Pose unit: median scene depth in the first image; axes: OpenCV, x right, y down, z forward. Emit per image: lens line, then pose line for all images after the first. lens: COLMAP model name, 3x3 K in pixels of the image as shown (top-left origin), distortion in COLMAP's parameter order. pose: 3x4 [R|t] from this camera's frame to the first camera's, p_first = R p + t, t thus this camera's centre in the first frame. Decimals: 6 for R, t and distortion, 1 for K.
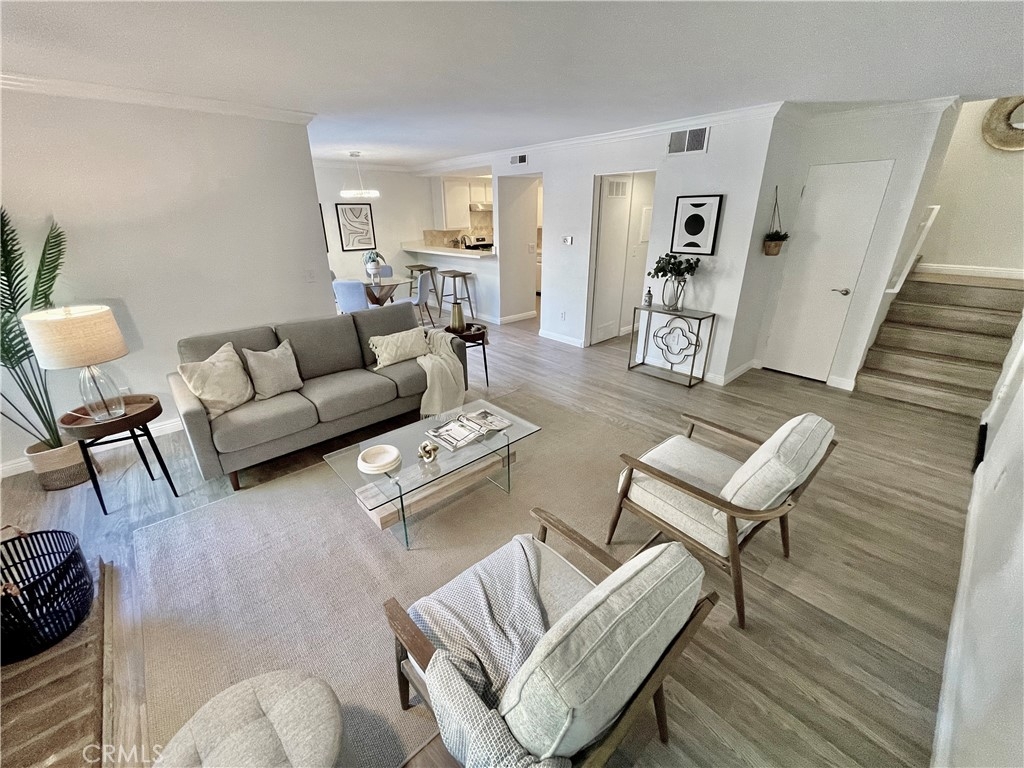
lens RADIAL K [[412.0, 0, 512.0], [0, 412.0, 384.0], [0, 0, 1]] dist [-0.002310, -0.000254]
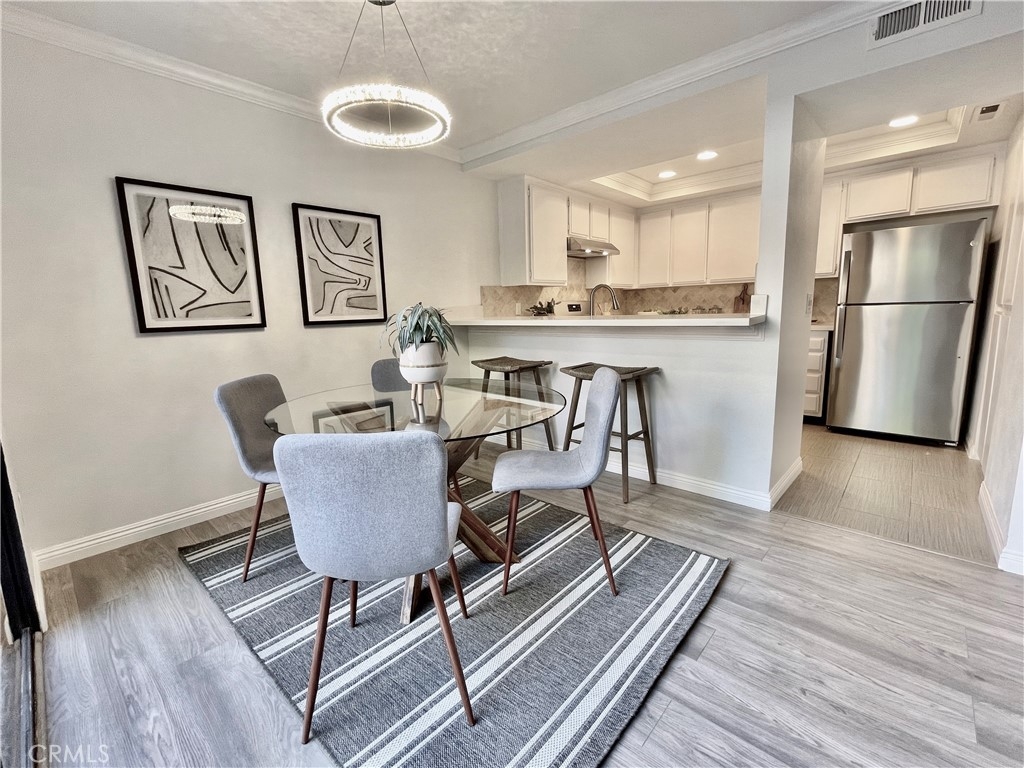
lens RADIAL K [[457.8, 0, 512.0], [0, 457.8, 384.0], [0, 0, 1]] dist [-0.000083, 0.000000]
pose [[0.993302, -0.033342, 0.110635, -0.260623], [0.057685, 0.972703, -0.224768, -0.158935], [-0.100121, 0.229645, 0.968111, 0.565305]]
